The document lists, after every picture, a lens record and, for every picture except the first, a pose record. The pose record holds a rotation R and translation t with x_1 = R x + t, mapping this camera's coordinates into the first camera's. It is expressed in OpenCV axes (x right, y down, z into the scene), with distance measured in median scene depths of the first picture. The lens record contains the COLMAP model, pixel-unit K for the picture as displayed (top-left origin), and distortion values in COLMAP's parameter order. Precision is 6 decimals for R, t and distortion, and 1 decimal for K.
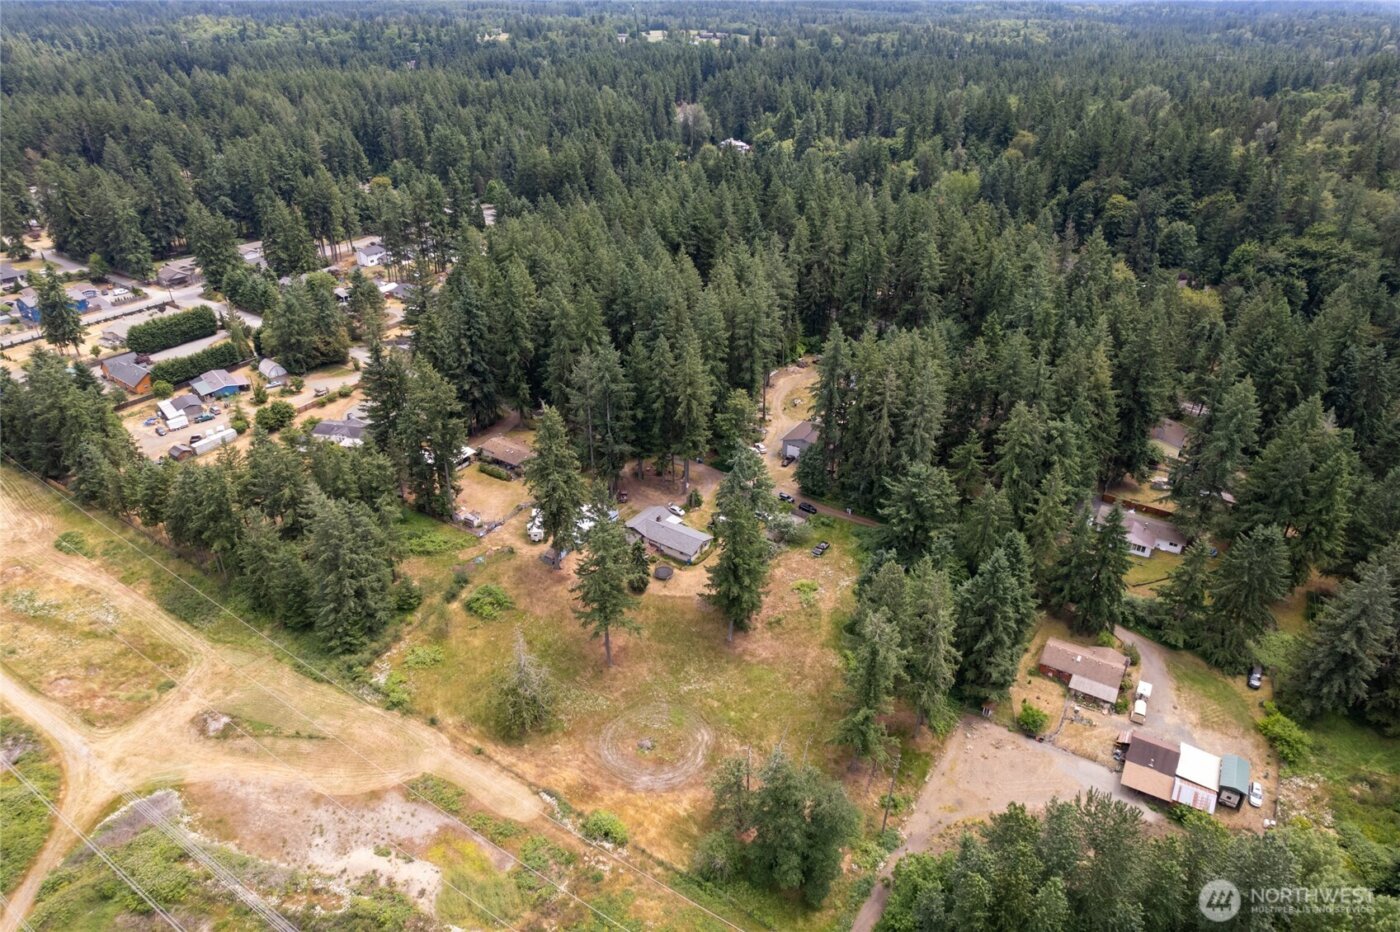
lens RADIAL K [[909.5, 0, 700.0], [0, 909.5, 466.0], [0, 0, 1]] dist [-0.072265, 0.069977]
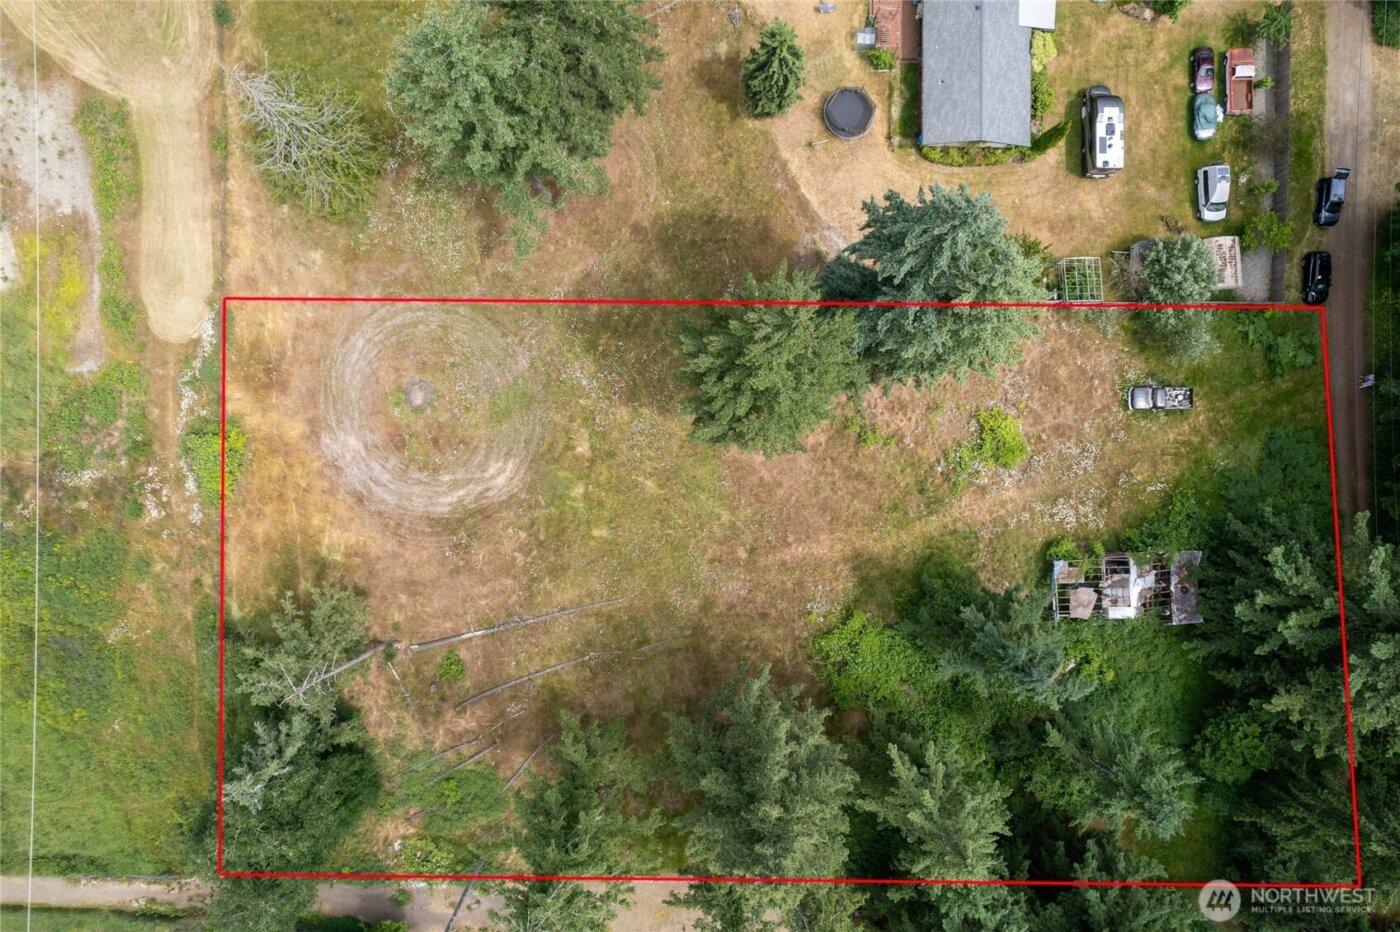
lens RADIAL K [[909.5, 0, 700.0], [0, 909.5, 466.0], [0, 0, 1]] dist [-0.072265, 0.069977]
pose [[0.557265, 0.830332, 0.002117, 0.056059], [-0.393102, 0.261578, 0.881503, -0.178581], [0.731387, -0.492063, 0.472173, 0.765900]]
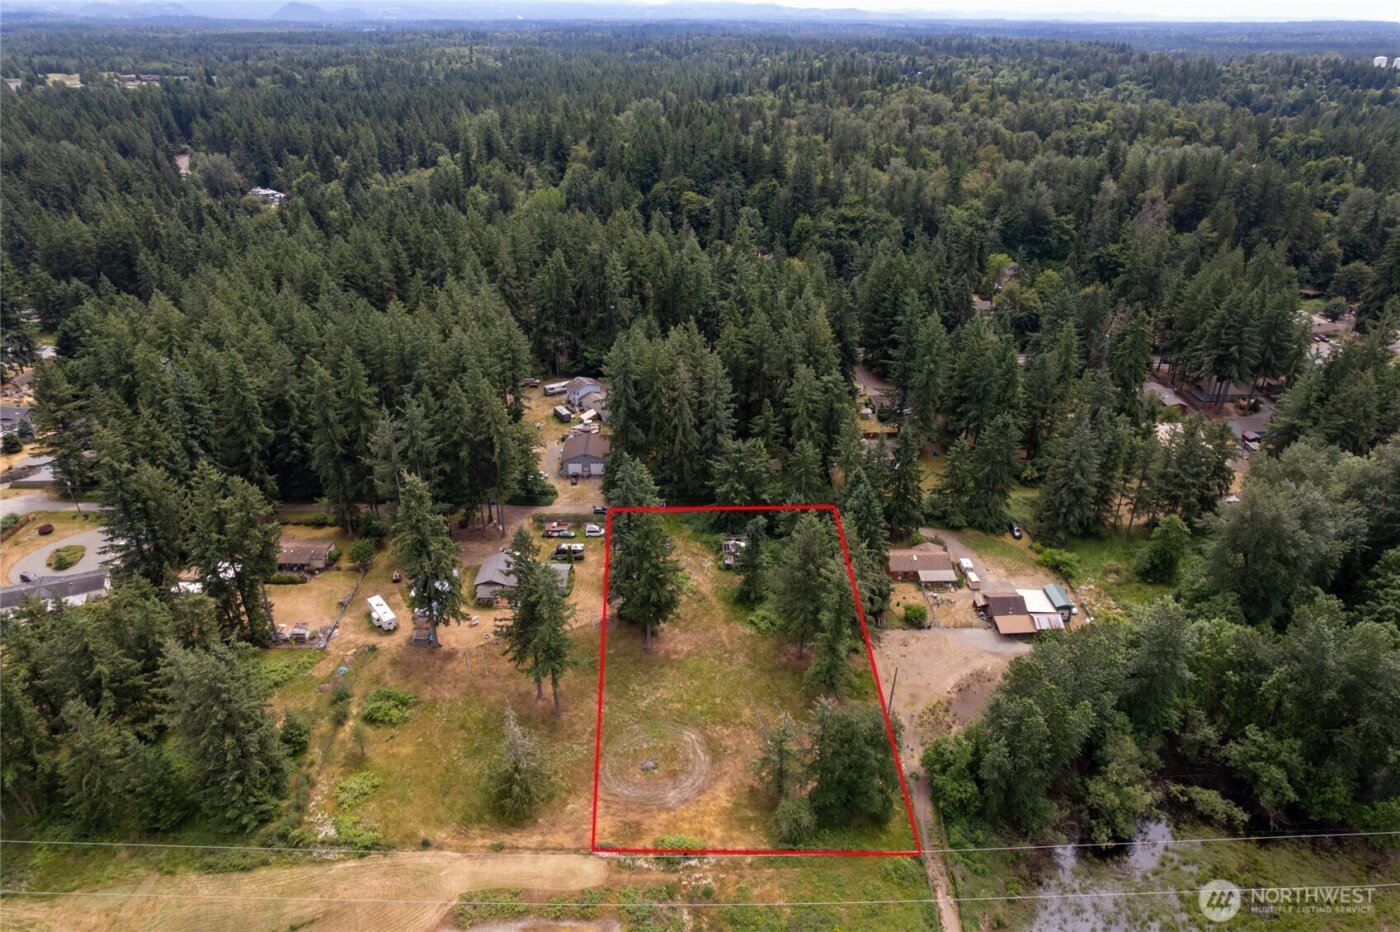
lens RADIAL K [[909.5, 0, 700.0], [0, 909.5, 466.0], [0, 0, 1]] dist [-0.072265, 0.069977]
pose [[0.834189, -0.256319, 0.488293, -0.371861], [0.269373, 0.961994, 0.044786, -0.036015], [-0.481215, 0.094173, 0.871530, 0.063740]]
